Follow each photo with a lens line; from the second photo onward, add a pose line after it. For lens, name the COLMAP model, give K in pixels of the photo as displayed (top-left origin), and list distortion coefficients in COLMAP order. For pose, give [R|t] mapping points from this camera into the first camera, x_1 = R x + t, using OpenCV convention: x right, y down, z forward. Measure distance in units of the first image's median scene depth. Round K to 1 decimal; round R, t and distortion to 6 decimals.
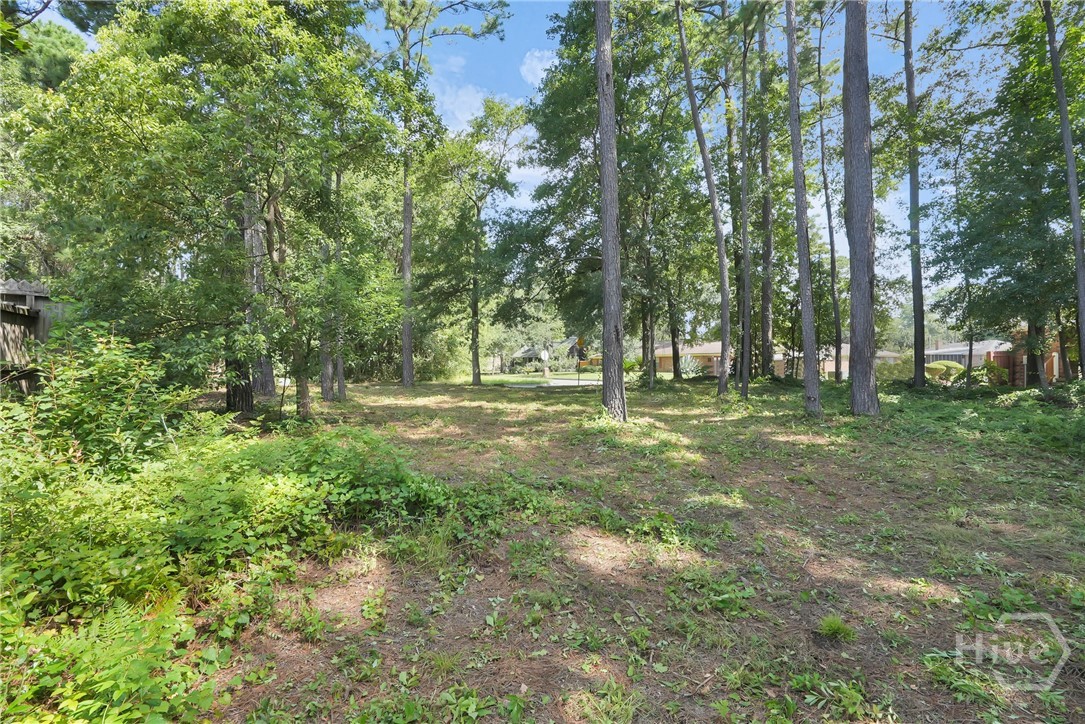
lens RADIAL K [[508.5, 0, 542.5], [0, 508.5, 362.0], [0, 0, 1]] dist [-0.021620, 0.000136]
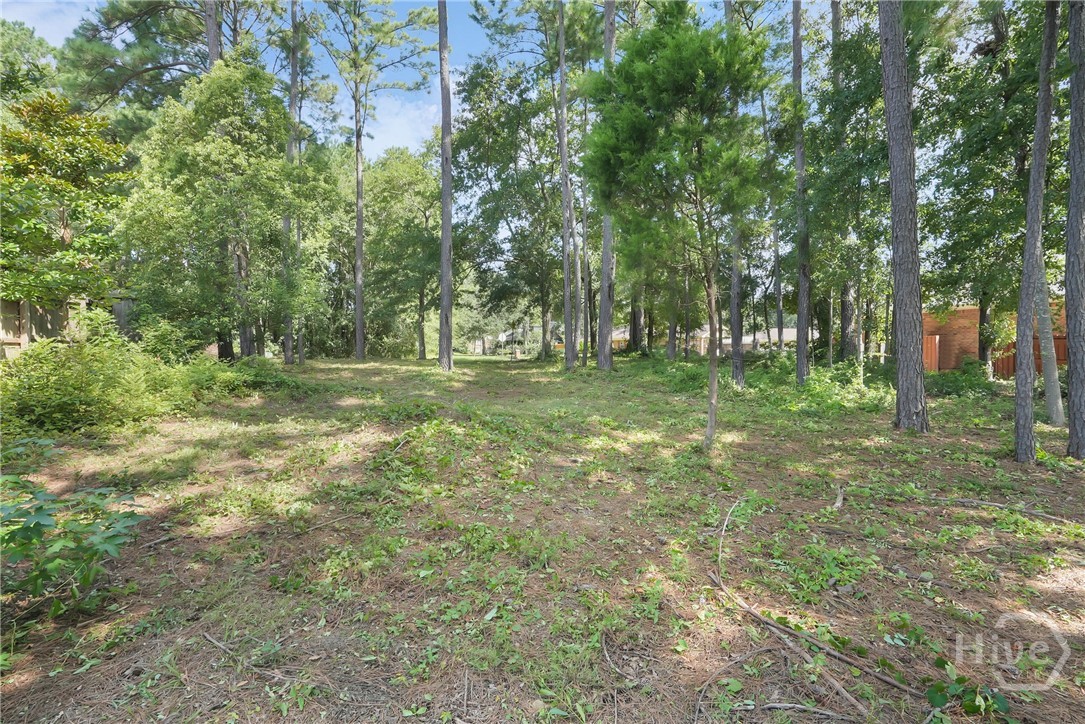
lens RADIAL K [[508.5, 0, 542.5], [0, 508.5, 362.0], [0, 0, 1]] dist [-0.021620, 0.000136]
pose [[0.999924, 0.005325, -0.011123, 0.243559], [-0.004991, 0.999543, 0.029811, 0.017206], [0.011276, -0.029753, 0.999494, -0.343316]]
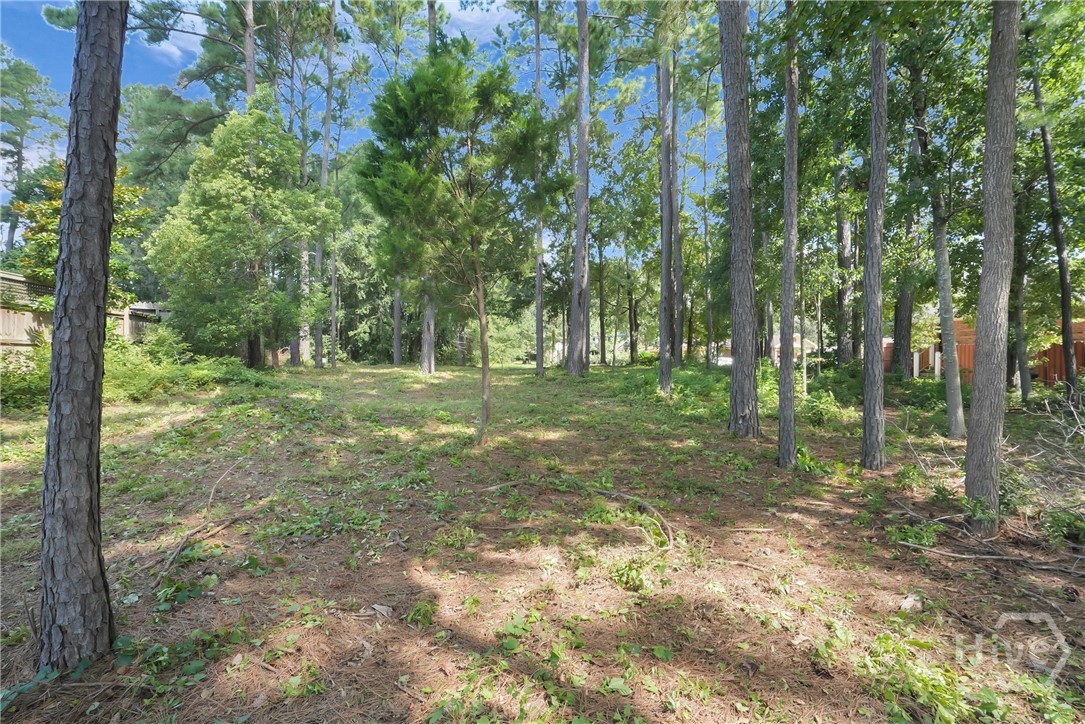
lens RADIAL K [[506.7, 0, 542.5], [0, 506.7, 362.0], [0, 0, 1]] dist [-0.026452, 0.001009]
pose [[0.980123, 0.014092, -0.197888, 0.458395], [-0.012370, 0.999874, 0.009937, 0.023905], [0.198004, -0.007291, 0.980174, -0.352141]]
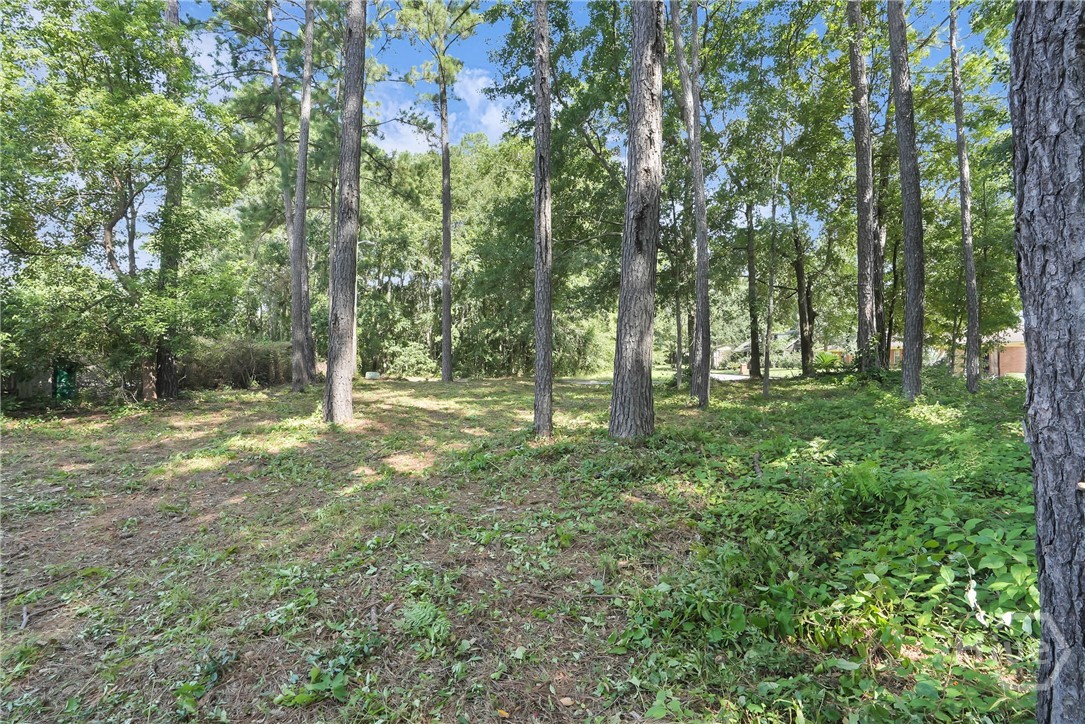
lens RADIAL K [[506.7, 0, 542.5], [0, 506.7, 362.0], [0, 0, 1]] dist [-0.026452, 0.001009]
pose [[0.874280, -0.000021, -0.485422, 0.449178], [0.003227, 0.999978, 0.005770, 0.006688], [0.485411, -0.006612, 0.874261, 0.204489]]
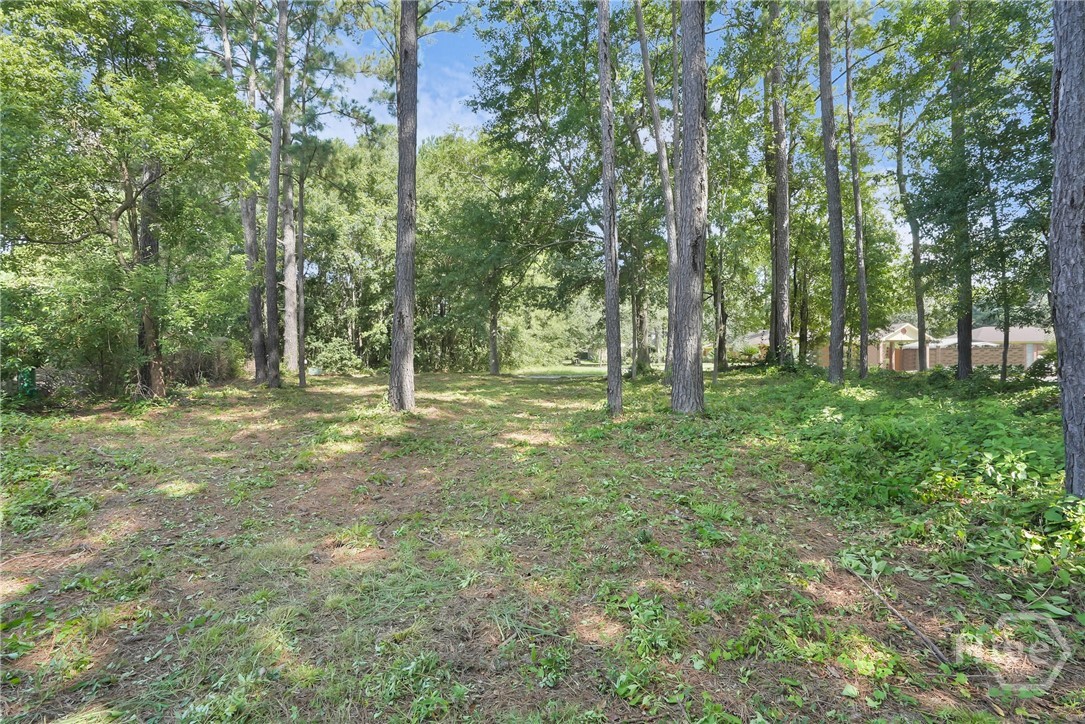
lens RADIAL K [[506.7, 0, 542.5], [0, 506.7, 362.0], [0, 0, 1]] dist [-0.026452, 0.001009]
pose [[0.956873, -0.001671, -0.290501, 0.348418], [0.006106, 0.999878, 0.014362, 0.007749], [0.290442, -0.015517, 0.956767, 0.074508]]
